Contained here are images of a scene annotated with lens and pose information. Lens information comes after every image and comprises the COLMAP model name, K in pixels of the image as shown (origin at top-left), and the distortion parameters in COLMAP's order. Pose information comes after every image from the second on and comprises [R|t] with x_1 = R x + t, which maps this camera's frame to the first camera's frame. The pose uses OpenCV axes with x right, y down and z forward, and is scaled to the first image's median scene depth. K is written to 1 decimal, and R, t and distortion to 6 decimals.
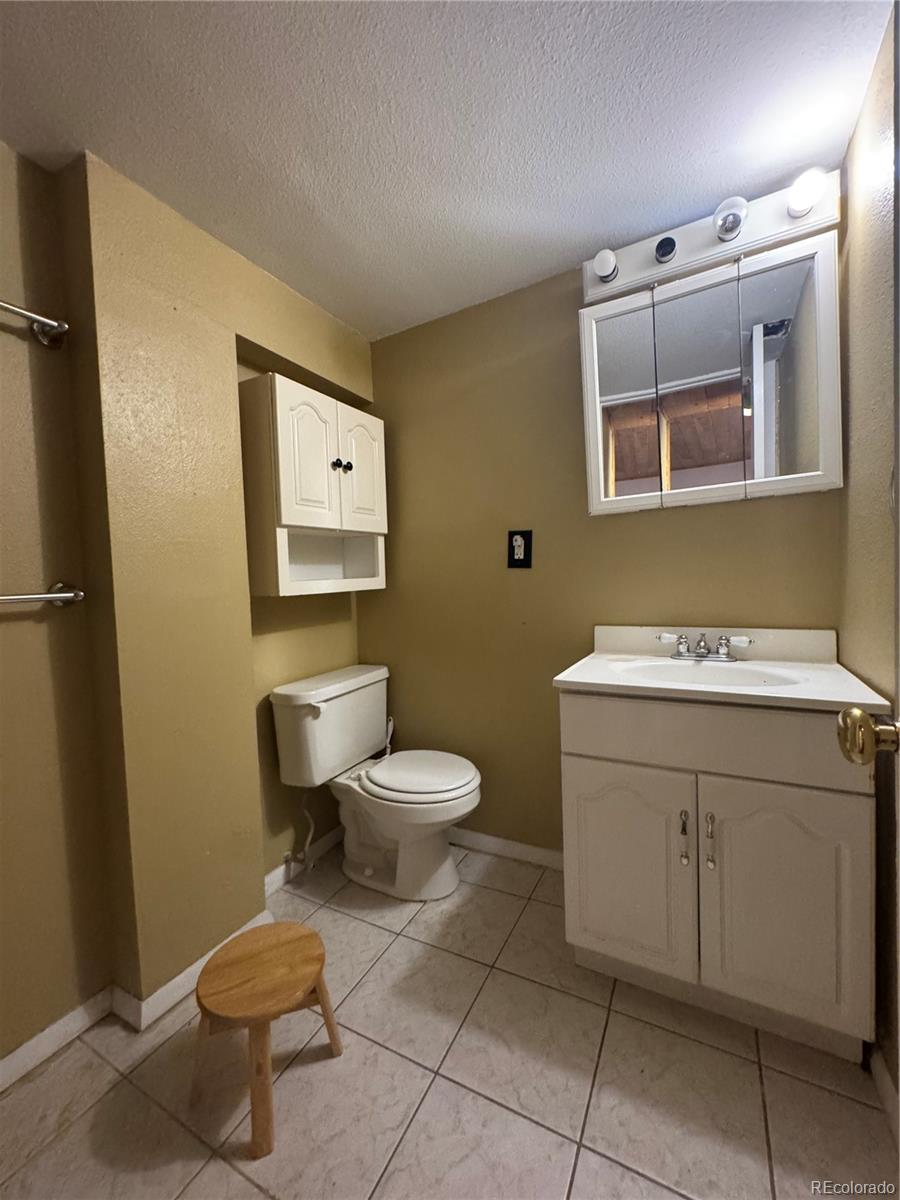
lens RADIAL K [[478.5, 0, 450.7], [0, 478.5, 599.6], [0, 0, 1]] dist [-0.000419, -0.000175]
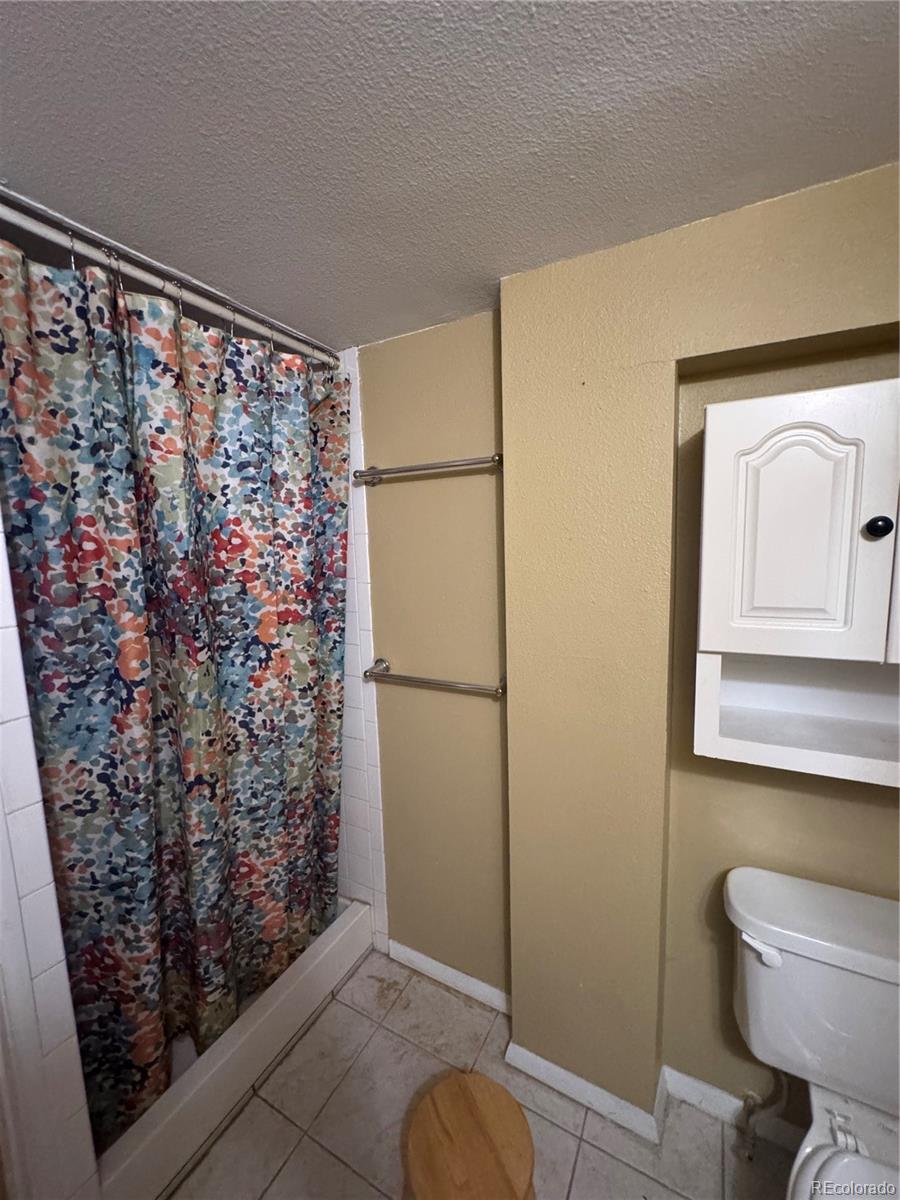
lens RADIAL K [[478.5, 0, 450.7], [0, 478.5, 599.6], [0, 0, 1]] dist [-0.000419, -0.000175]
pose [[-0.013335, 0.165063, -0.986193, 0.249341], [-0.022075, 0.985992, 0.165328, -0.311804], [0.999667, 0.023975, -0.009505, 0.662079]]
